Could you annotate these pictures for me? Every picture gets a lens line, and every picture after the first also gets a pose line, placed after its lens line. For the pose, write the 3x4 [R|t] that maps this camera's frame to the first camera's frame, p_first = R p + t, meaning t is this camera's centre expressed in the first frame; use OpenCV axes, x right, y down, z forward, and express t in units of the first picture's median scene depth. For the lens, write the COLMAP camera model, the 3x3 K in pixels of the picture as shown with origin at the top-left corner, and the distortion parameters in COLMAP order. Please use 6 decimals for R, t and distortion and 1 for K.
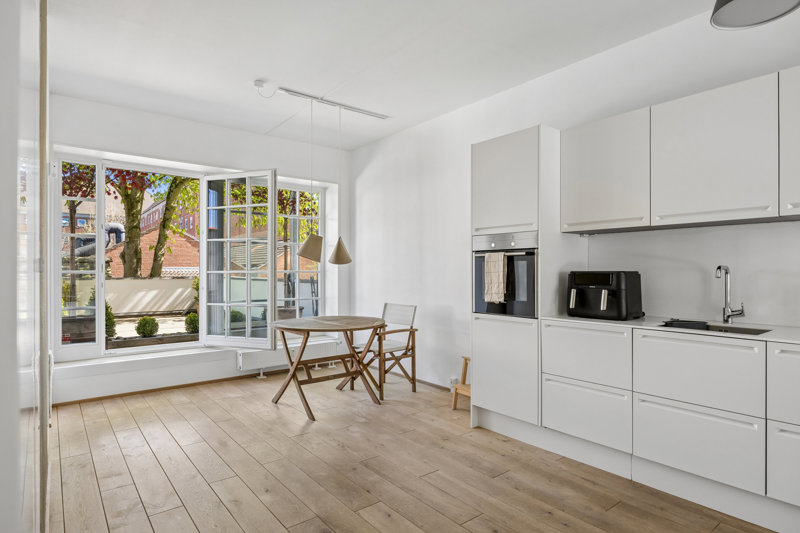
lens RADIAL K [[446.1, 0, 399.8], [0, 446.1, 270.8], [0, 0, 1]] dist [-0.003053, -0.000768]
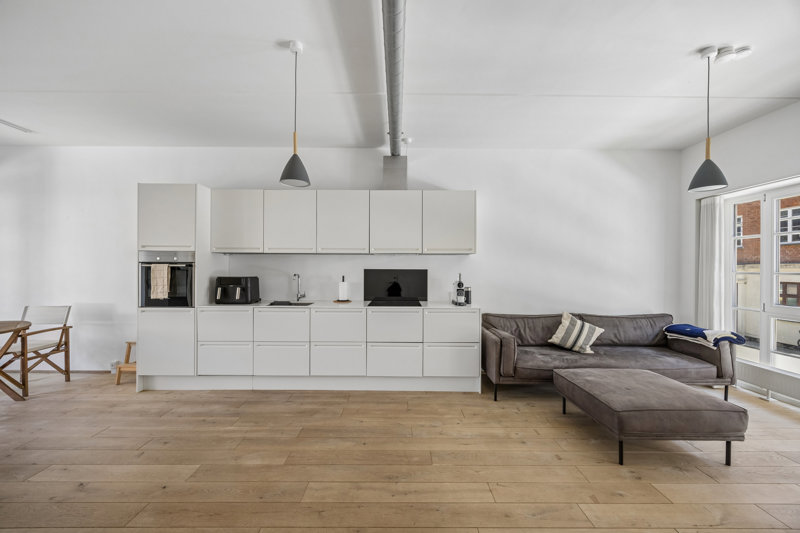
lens RADIAL K [[309.7, 0, 403.4], [0, 309.7, 269.2], [0, 0, 1]] dist [-0.000476, -0.000245]
pose [[0.616659, 0.003402, 0.787223, -0.089955], [-0.004267, 0.999990, -0.000979, -0.027368], [-0.787219, -0.002755, 0.616667, -0.234868]]
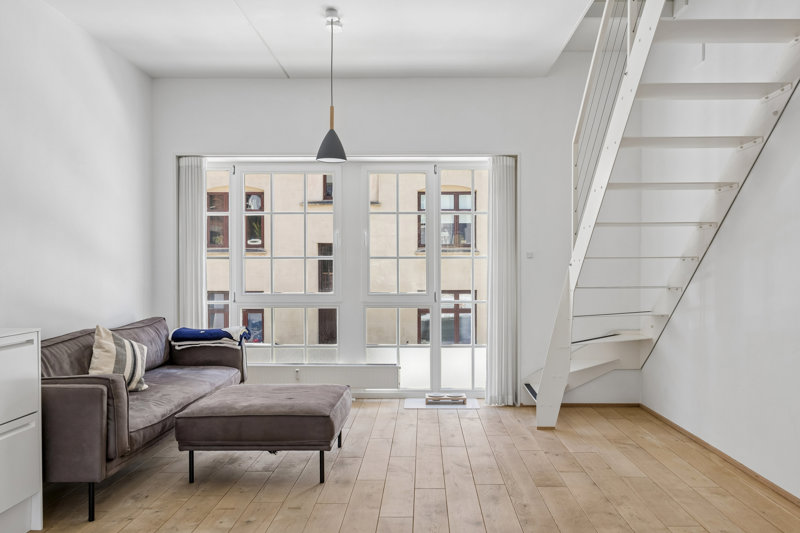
lens RADIAL K [[653.1, 0, 419.1], [0, 653.1, 276.2], [0, 0, 1]] dist [-0.000642, 0.000154]
pose [[-0.783342, -0.005312, 0.621569, -0.116787], [0.000178, 0.999962, 0.008770, 0.016293], [-0.621591, 0.006981, -0.783311, 0.585375]]
